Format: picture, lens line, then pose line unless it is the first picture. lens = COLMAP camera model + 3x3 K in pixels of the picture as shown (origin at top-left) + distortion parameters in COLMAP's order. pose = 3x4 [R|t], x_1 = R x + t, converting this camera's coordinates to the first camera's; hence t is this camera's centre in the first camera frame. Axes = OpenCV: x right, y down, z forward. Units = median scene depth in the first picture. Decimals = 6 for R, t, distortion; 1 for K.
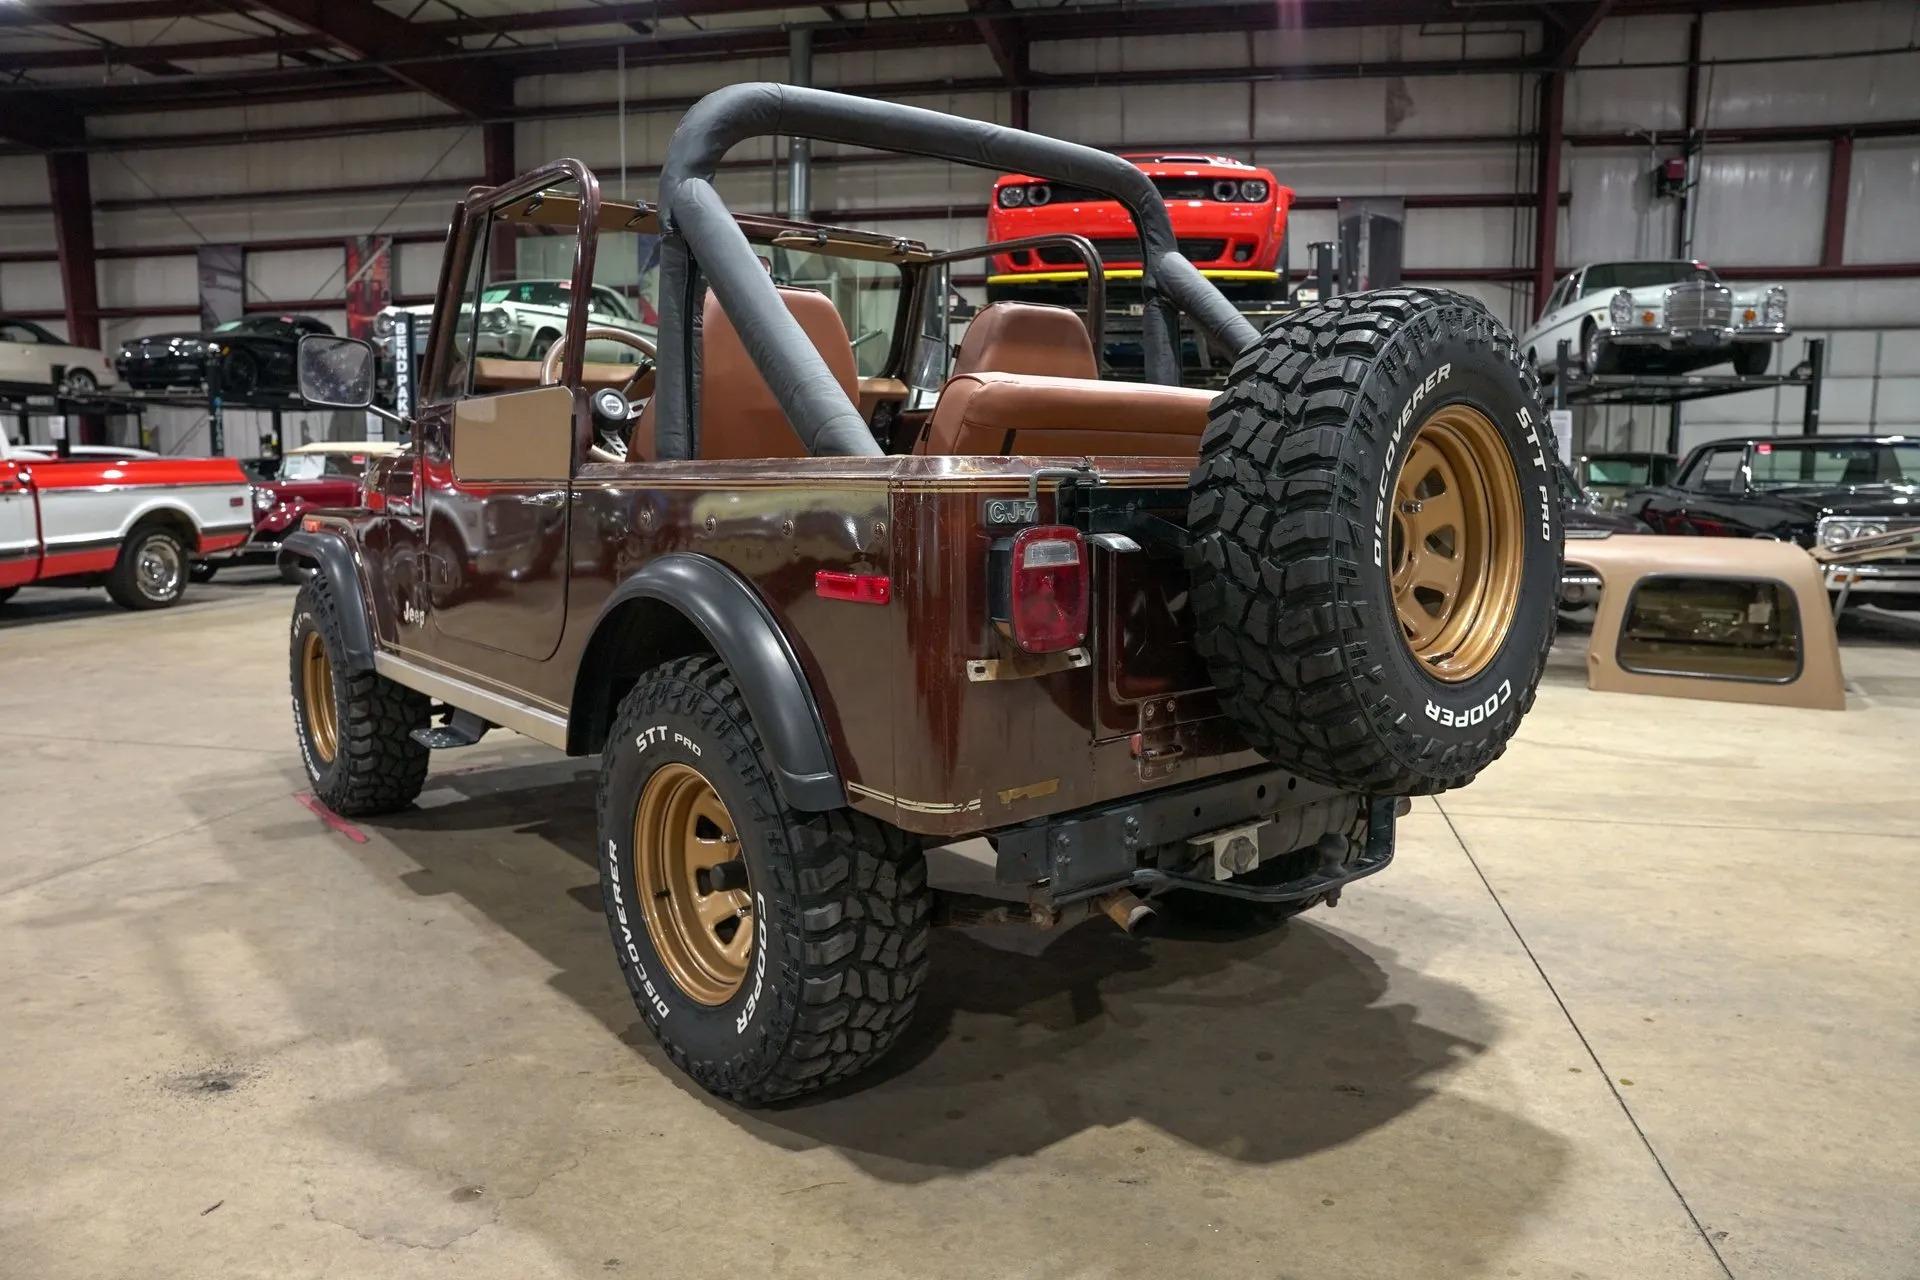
lens RADIAL K [[1315.5, 0, 965.4], [0, 1315.5, 635.4], [0, 0, 1]] dist [-0.143298, 0.113227]
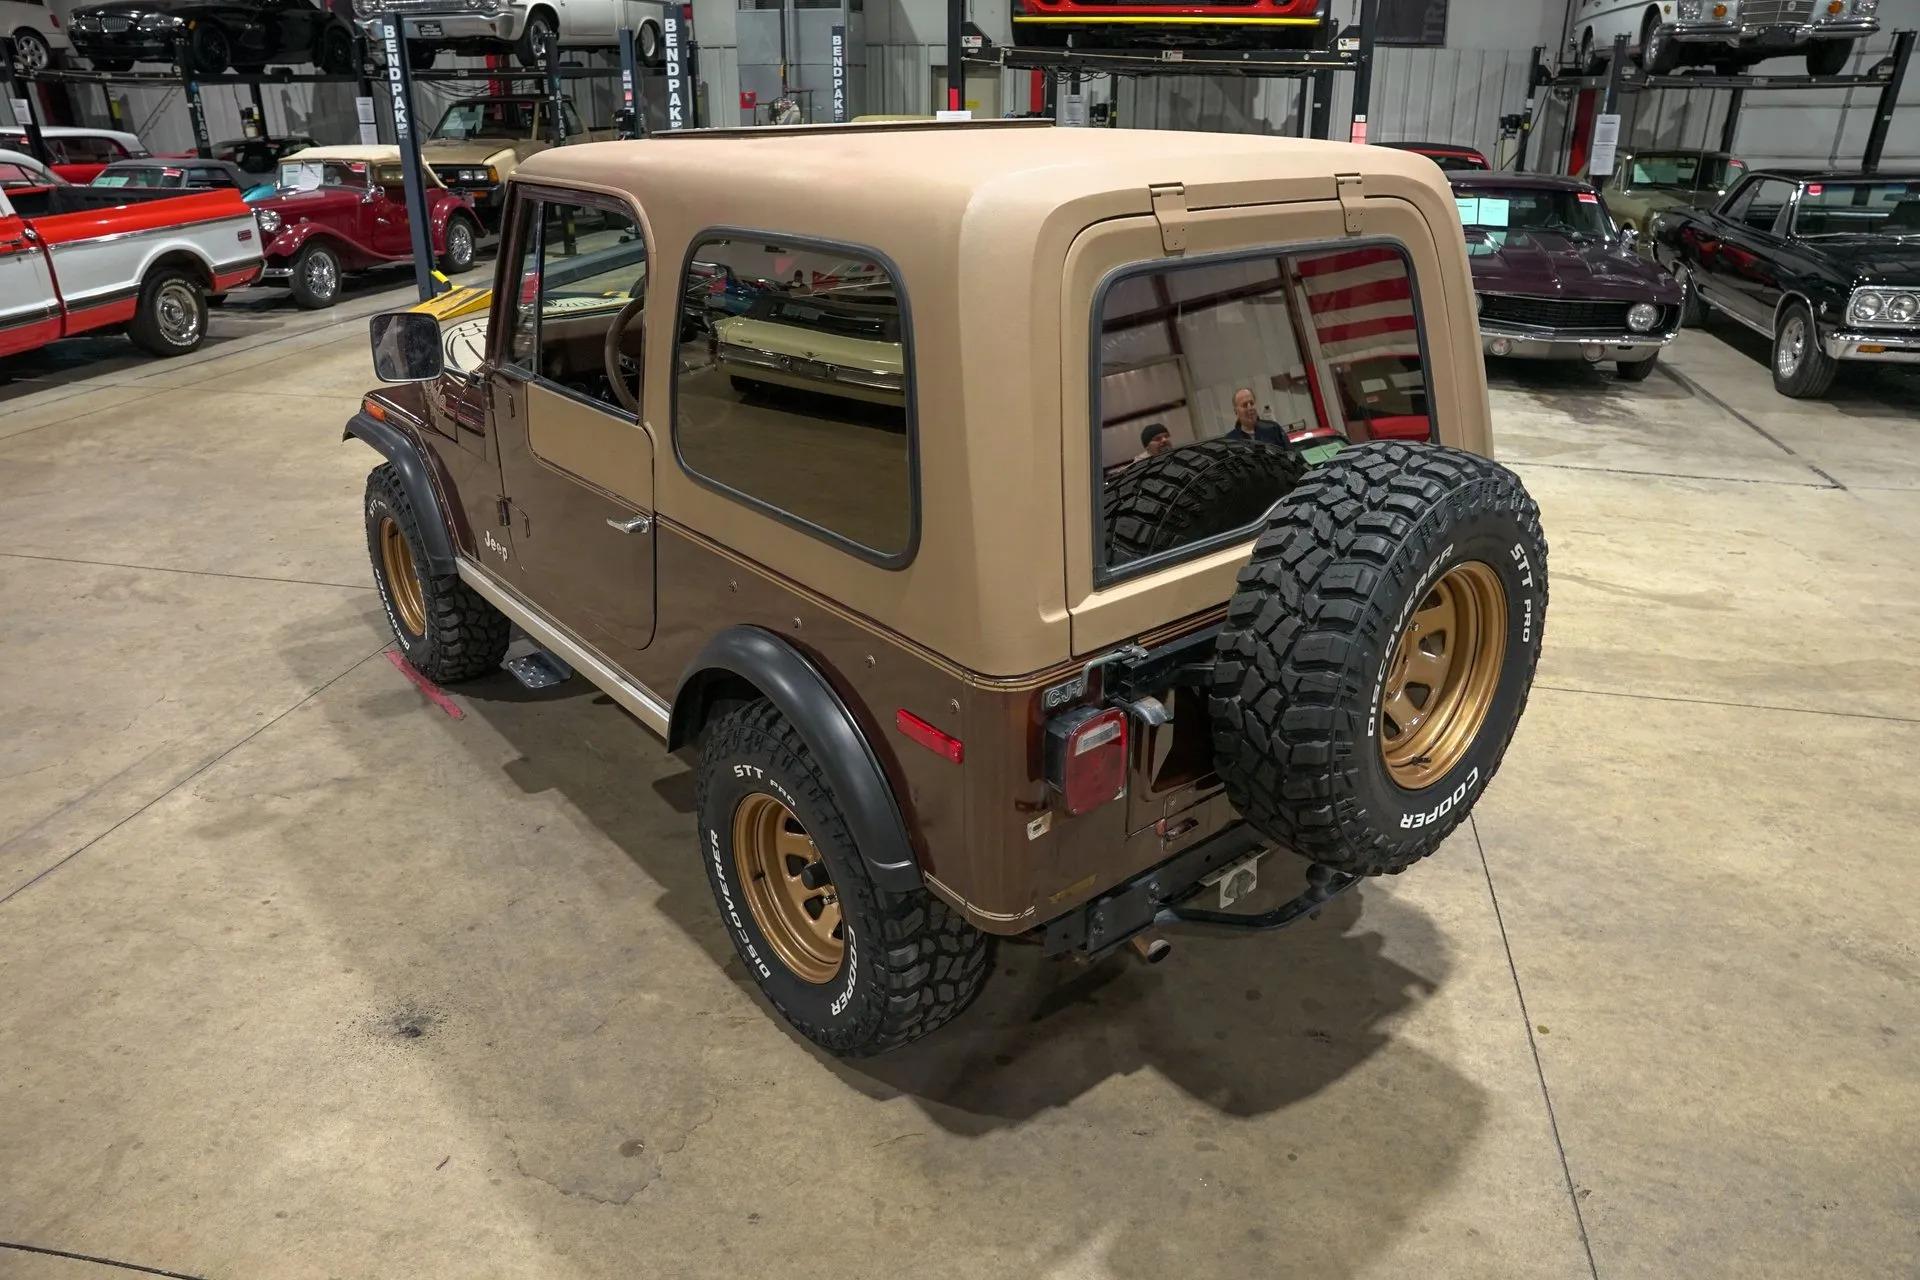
lens RADIAL K [[1316.4, 0, 966.7], [0, 1316.4, 634.9], [0, 0, 1]] dist [-0.142643, 0.113344]
pose [[0.999970, 0.002563, -0.007242, -0.007129], [-0.000470, 0.961350, 0.275330, -0.074194], [0.007668, -0.275318, 0.961323, -0.020429]]
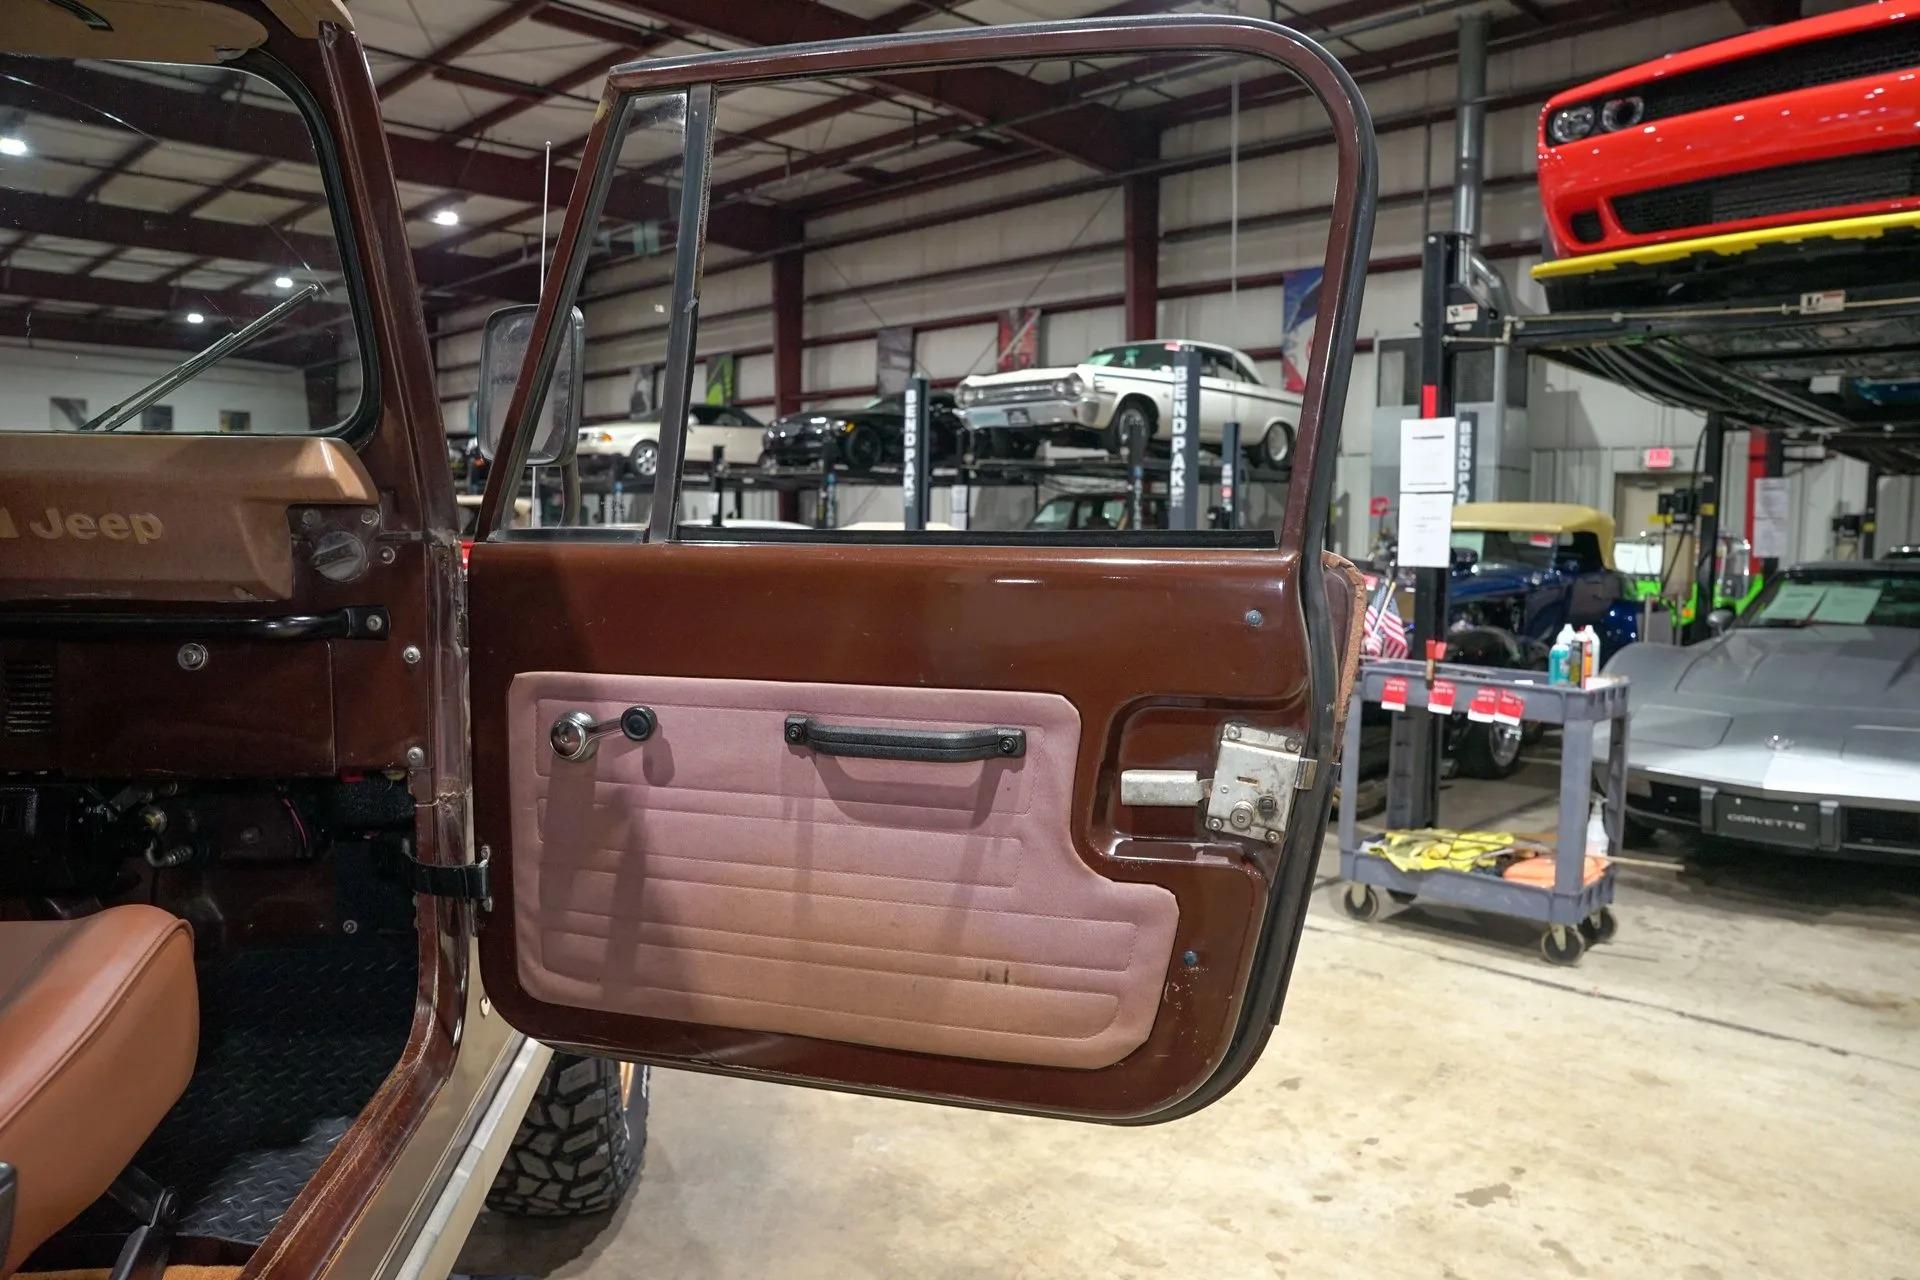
lens RADIAL K [[1316.4, 0, 966.7], [0, 1316.4, 634.9], [0, 0, 1]] dist [-0.142643, 0.113344]
pose [[0.839918, 0.050370, -0.540371, 0.092933], [-0.081691, 0.996073, -0.034128, -0.053396], [0.536530, 0.072808, 0.840734, 0.297331]]
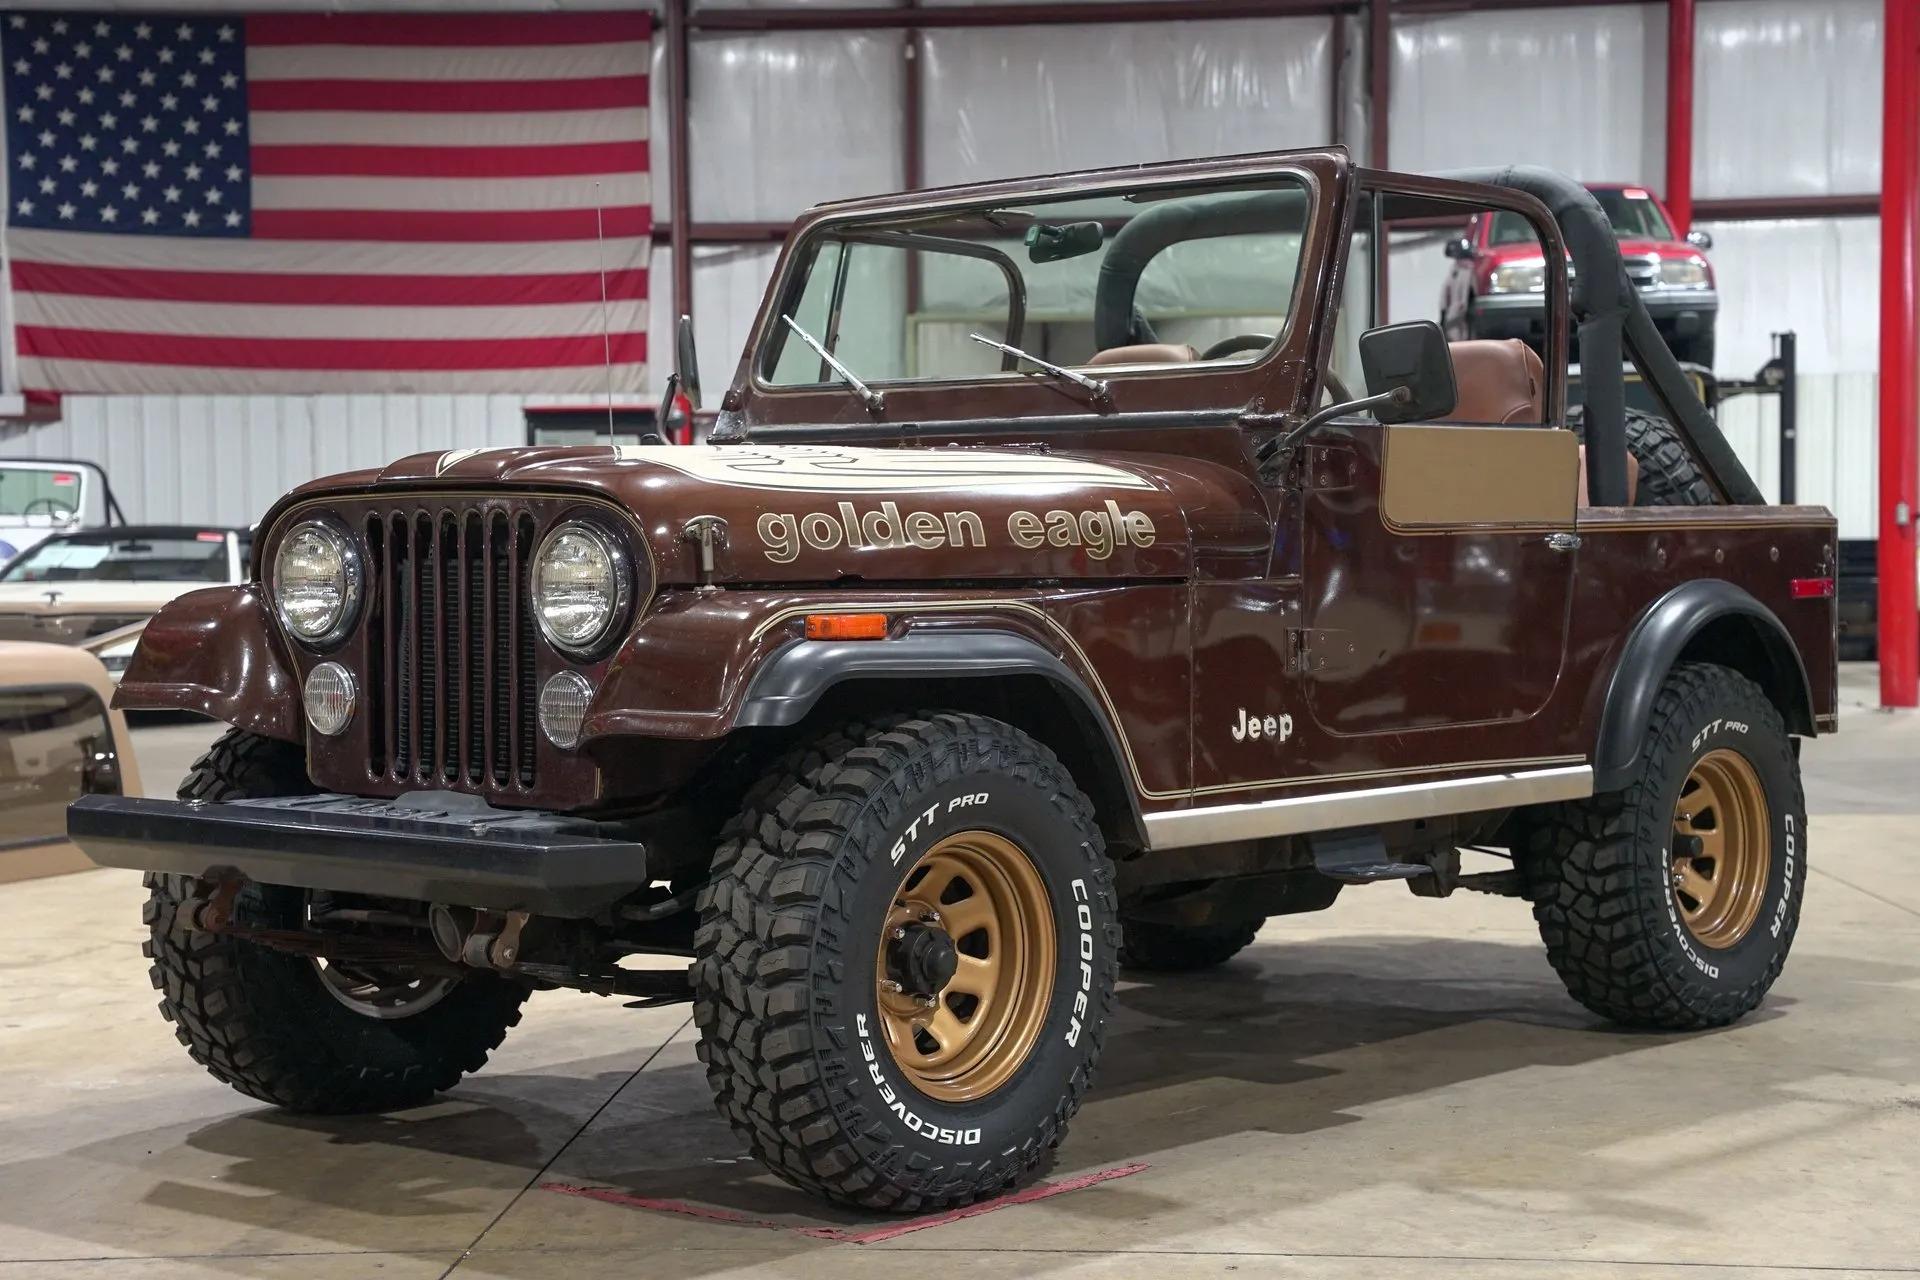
lens RADIAL K [[3061.1, 0, 965.0], [0, 3061.1, 639.1], [0, 0, 1]] dist [0.323622, -0.036918]
pose [[-0.138428, -0.030102, 0.989915, -0.605858], [0.132034, 0.990055, 0.048570, -0.048410], [-0.981532, 0.137426, -0.133077, 0.413873]]
